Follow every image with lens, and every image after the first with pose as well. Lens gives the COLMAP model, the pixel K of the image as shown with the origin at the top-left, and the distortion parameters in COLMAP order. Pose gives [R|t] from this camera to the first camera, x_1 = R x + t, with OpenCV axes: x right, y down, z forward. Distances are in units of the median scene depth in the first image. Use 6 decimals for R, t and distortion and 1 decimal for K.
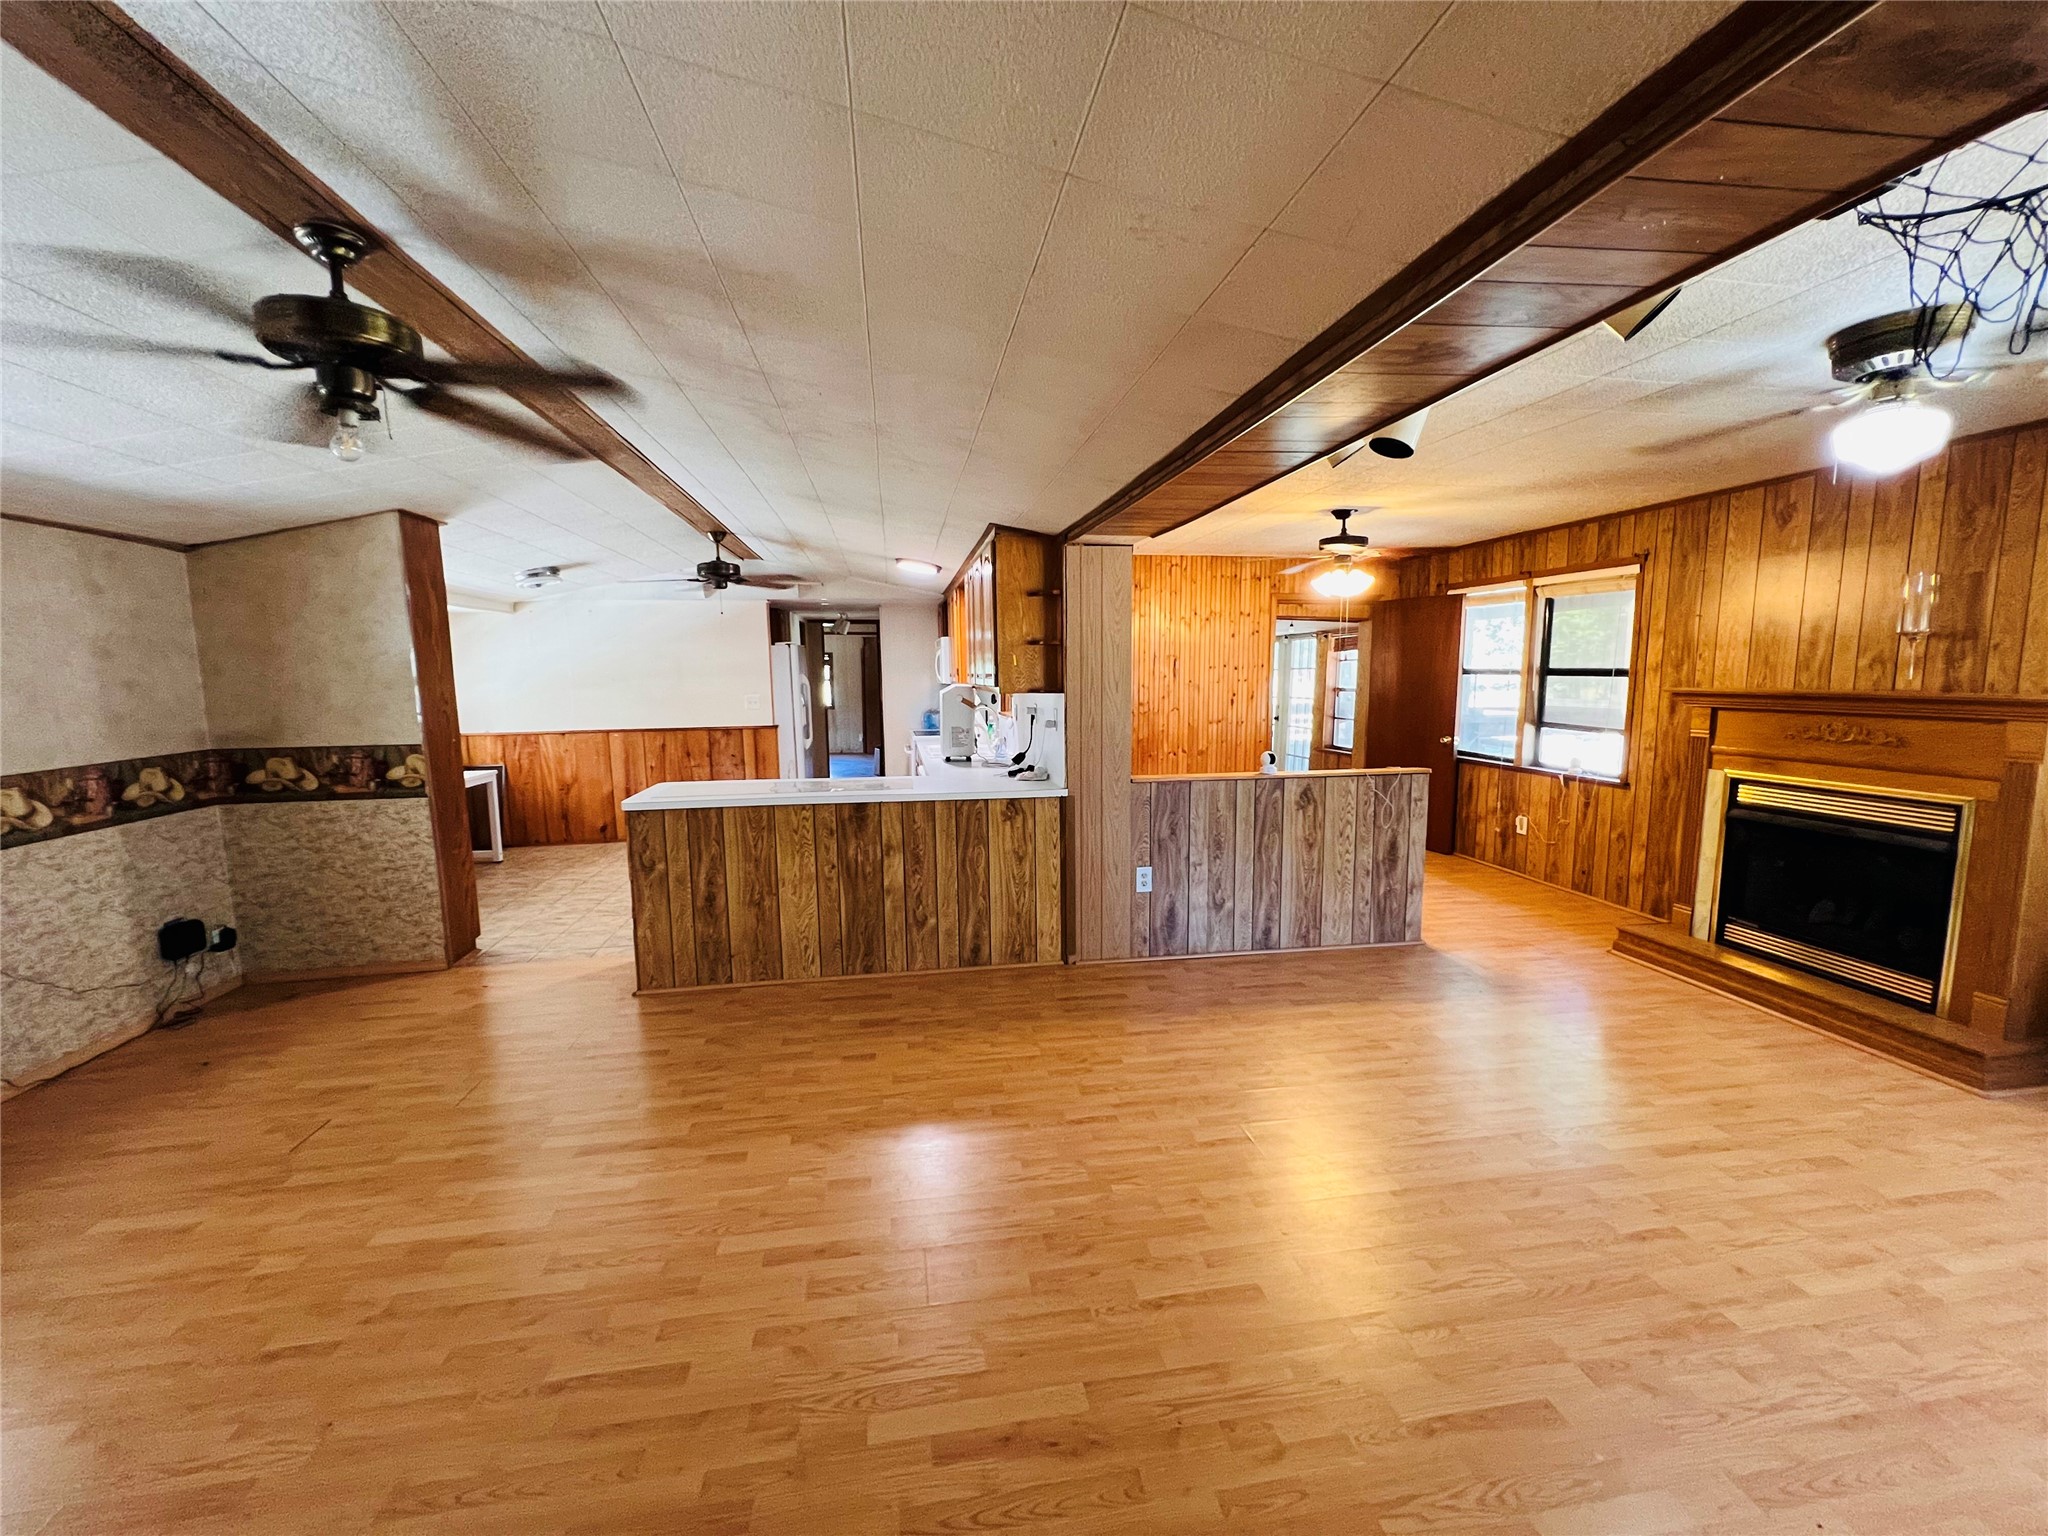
lens RADIAL K [[825.6, 0, 1022.1], [0, 825.6, 765.7], [0, 0, 1]] dist [-0.000016, 0.000486]
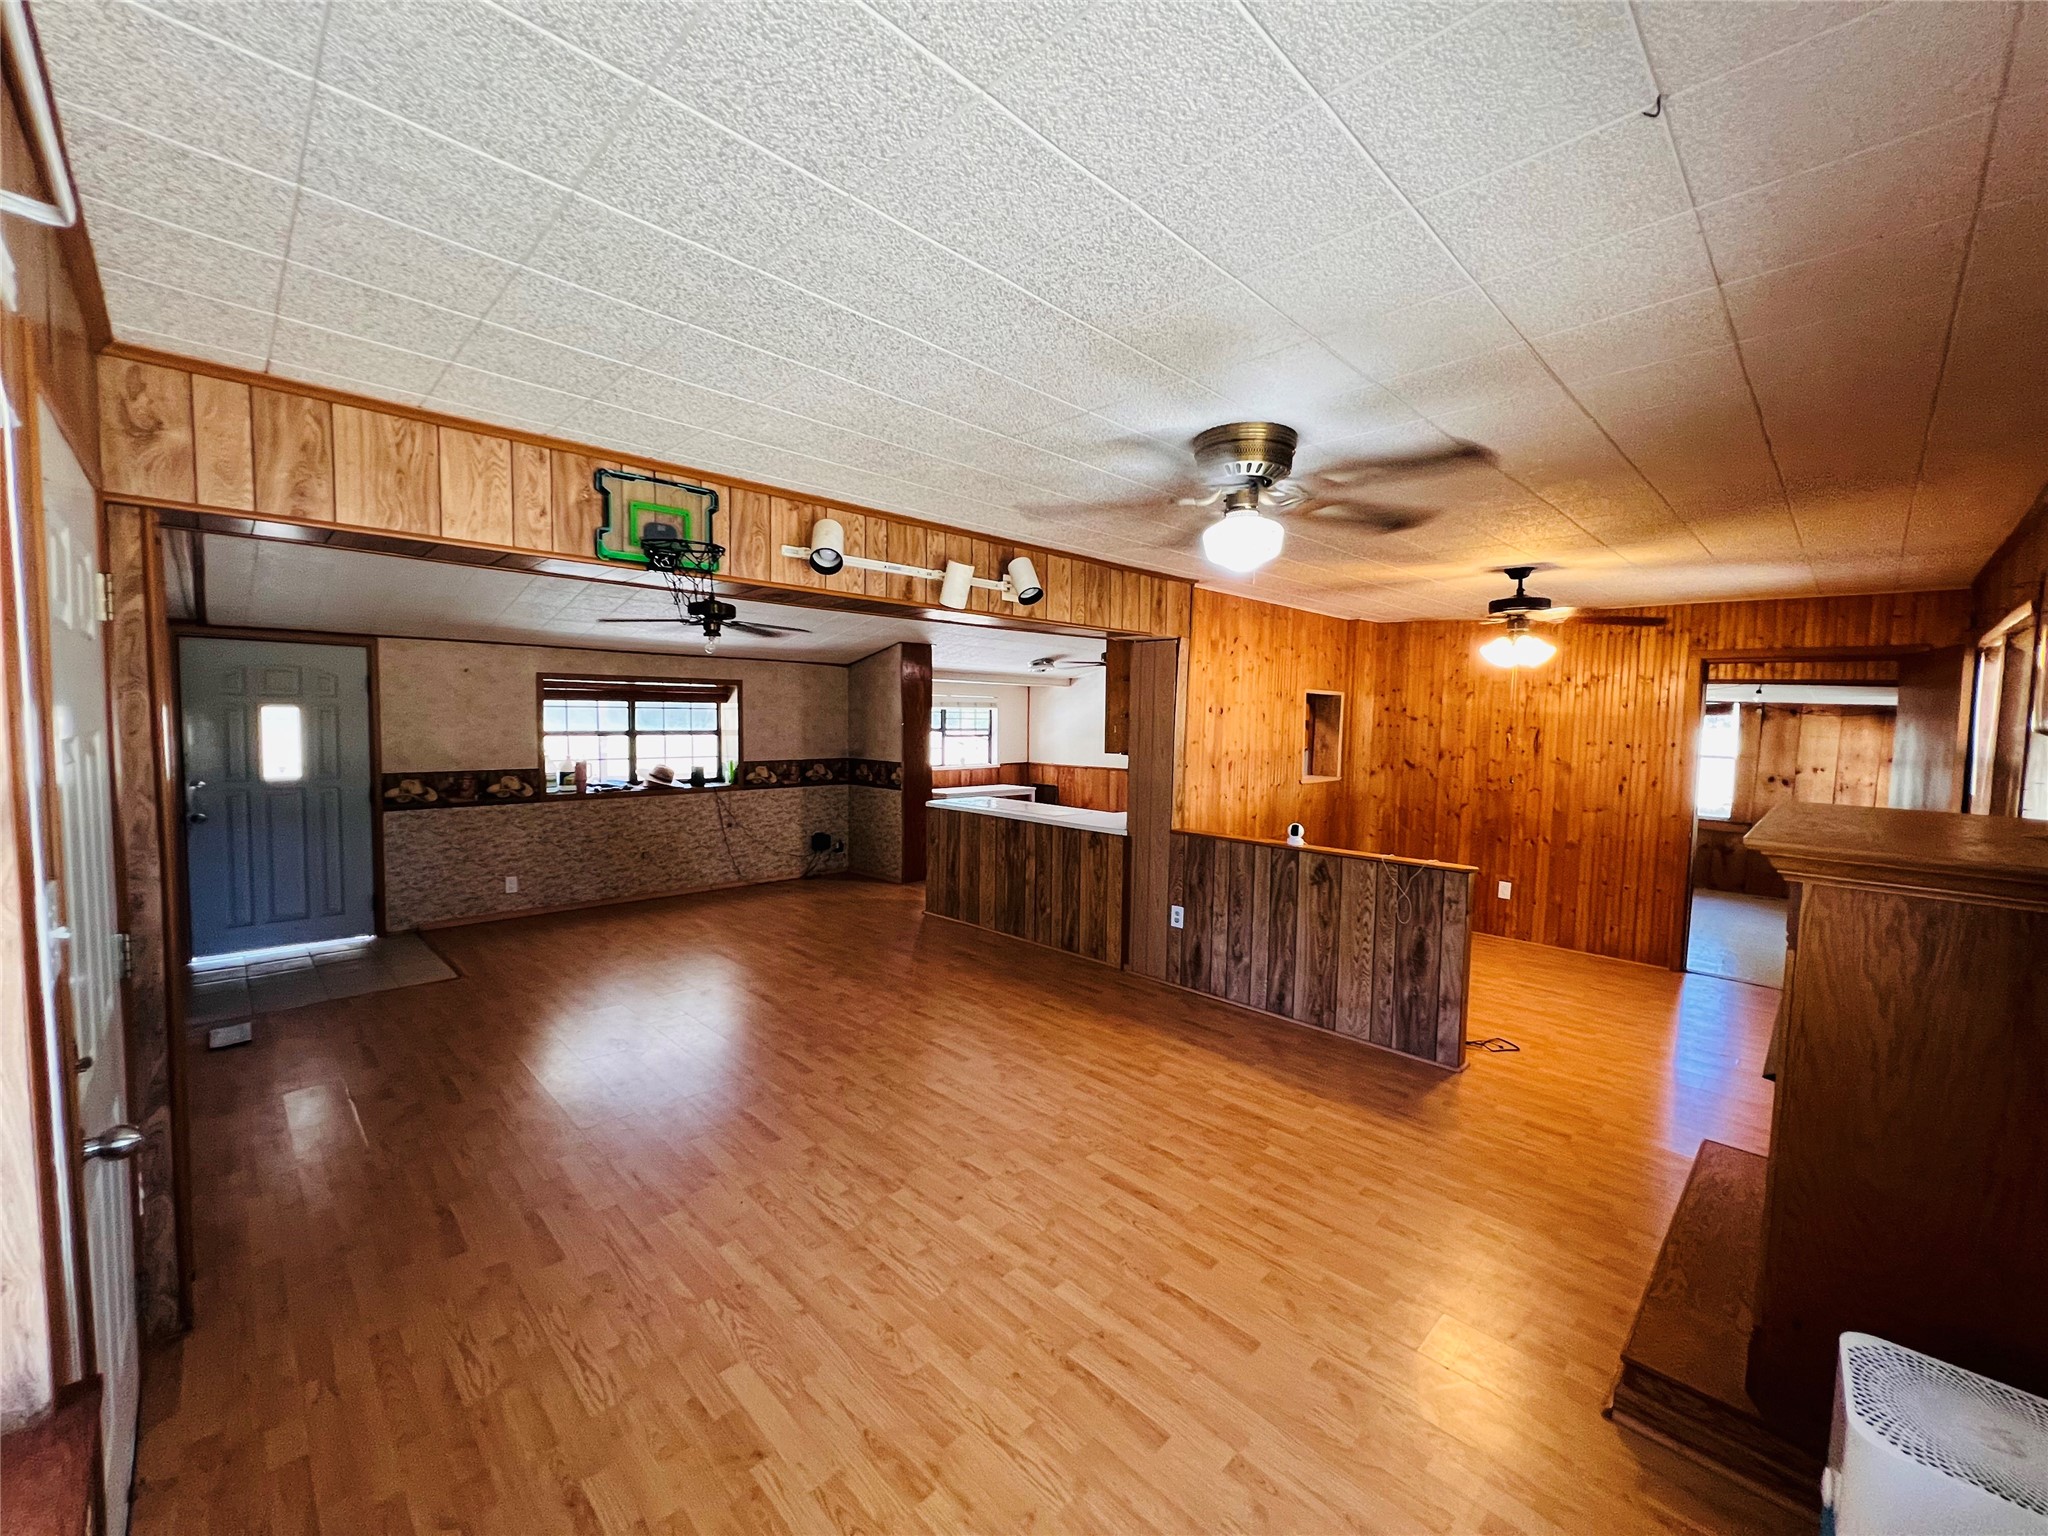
lens RADIAL K [[825.6, 0, 1026.6], [0, 825.6, 776.8], [0, 0, 1]] dist [-0.000016, 0.000486]
pose [[0.582883, 0.079864, -0.808622, 0.981461], [-0.118721, 0.992849, 0.012481, -0.051236], [0.803836, 0.088726, 0.588197, 0.116399]]
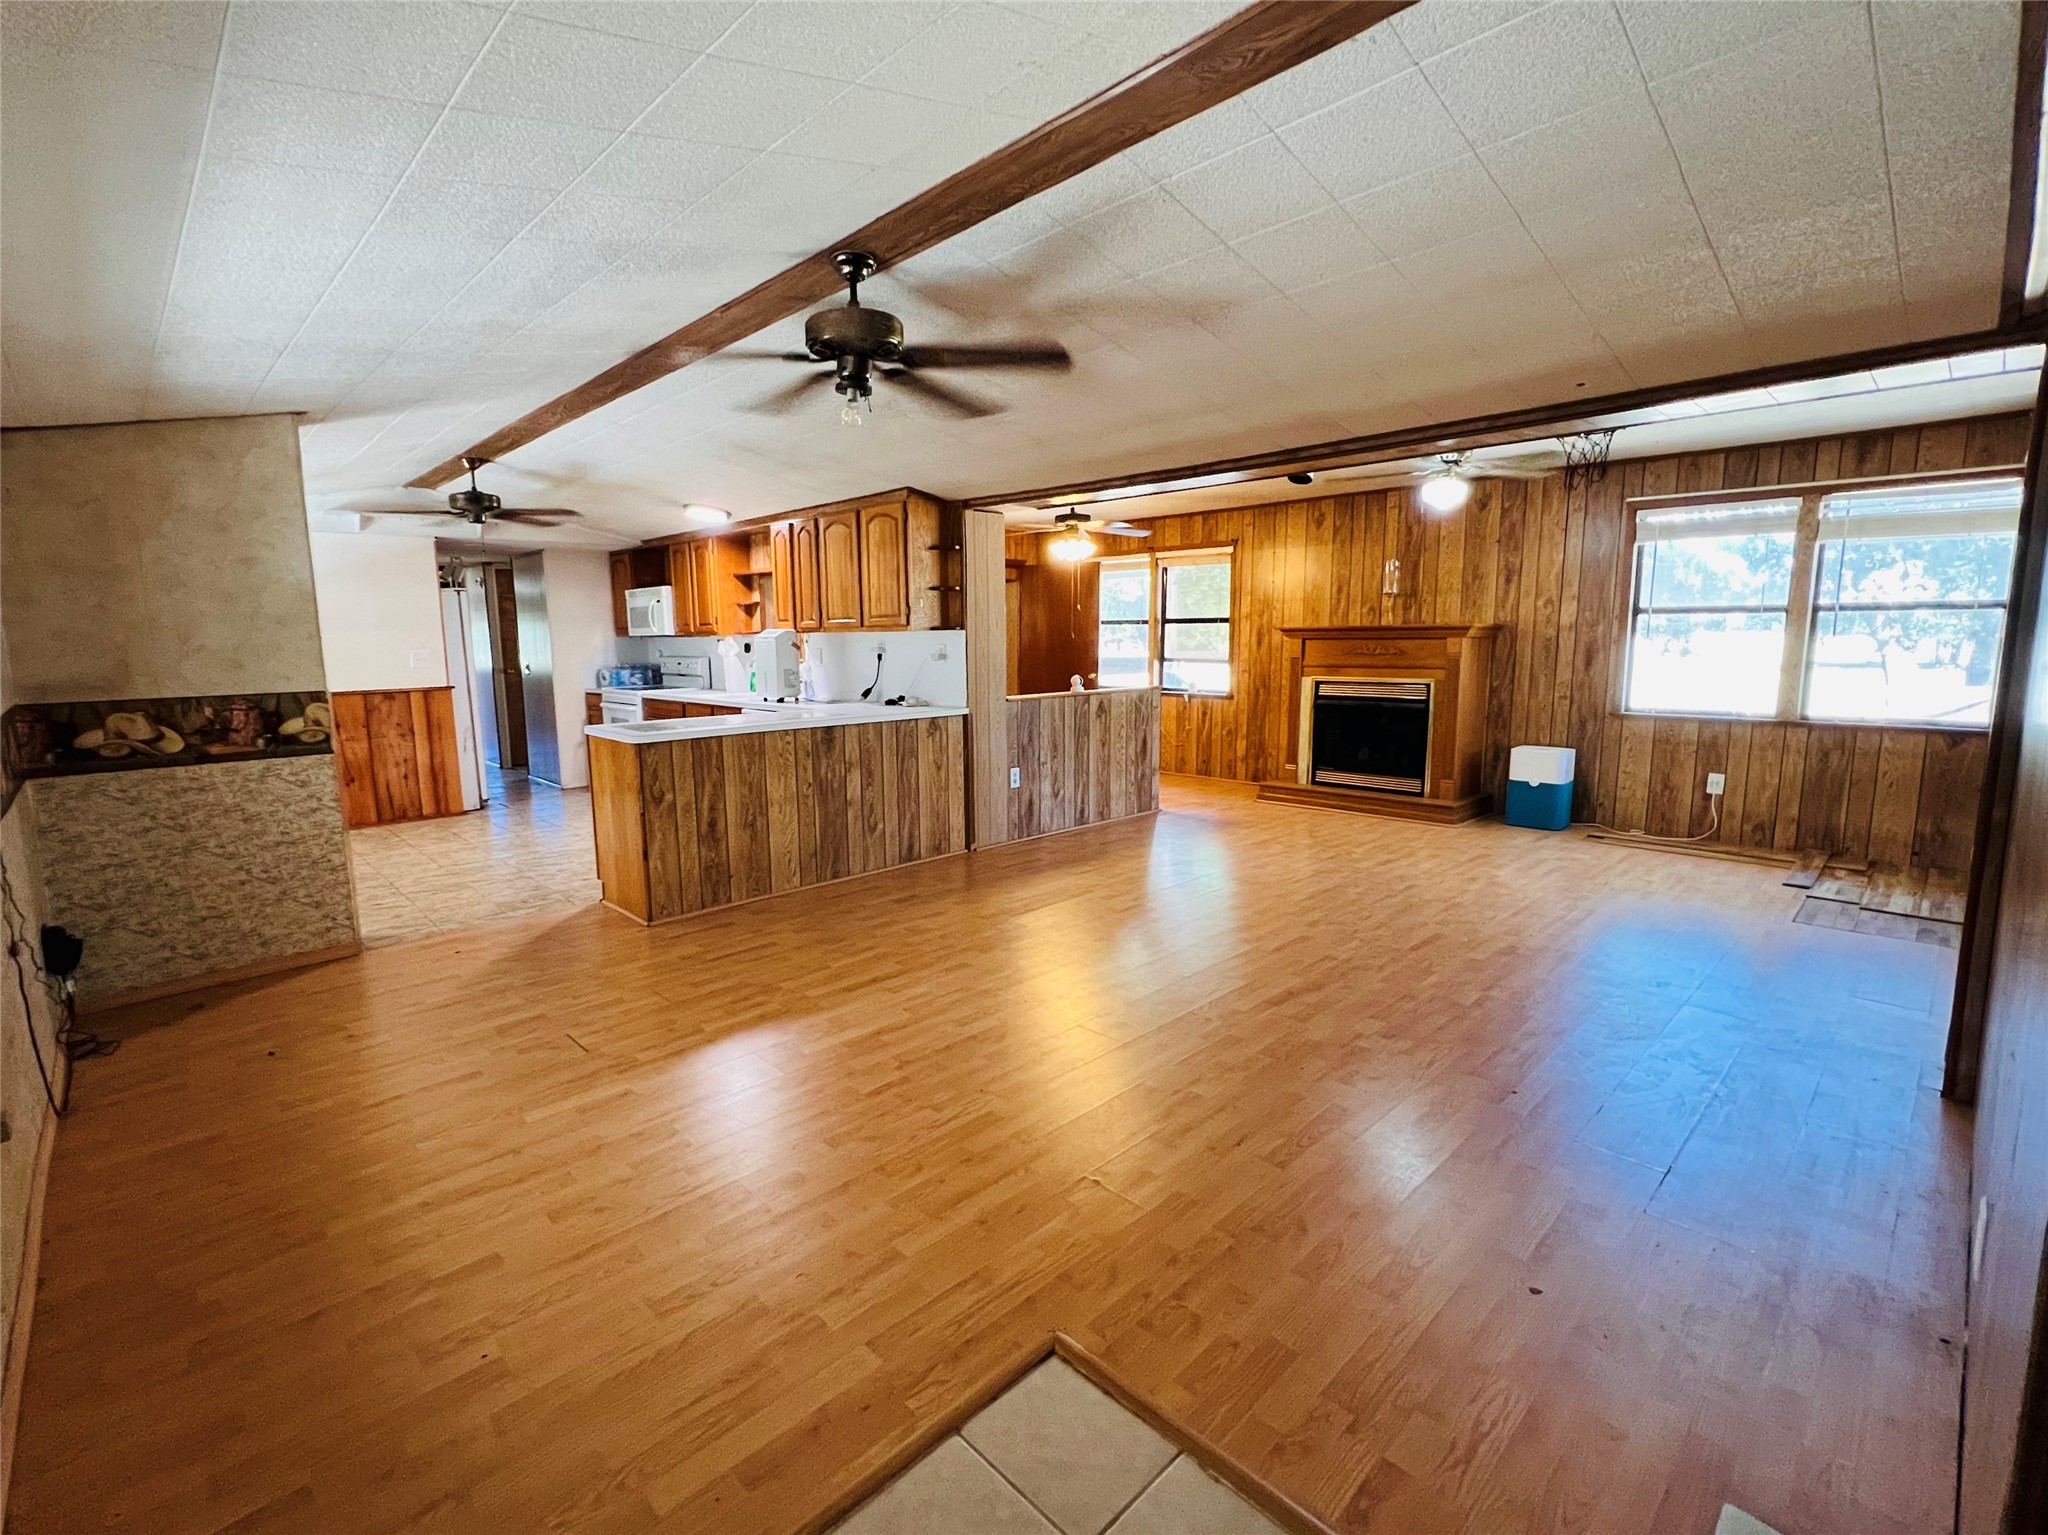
lens RADIAL K [[922.8, 0, 966.1], [0, 922.8, 764.8], [0, 0, 1]] dist [-0.002336, -0.000786]
pose [[0.838503, -0.079460, 0.539072, -0.691635], [0.070030, 0.996821, 0.038004, 0.060137], [-0.540378, 0.005885, 0.841402, -0.155182]]
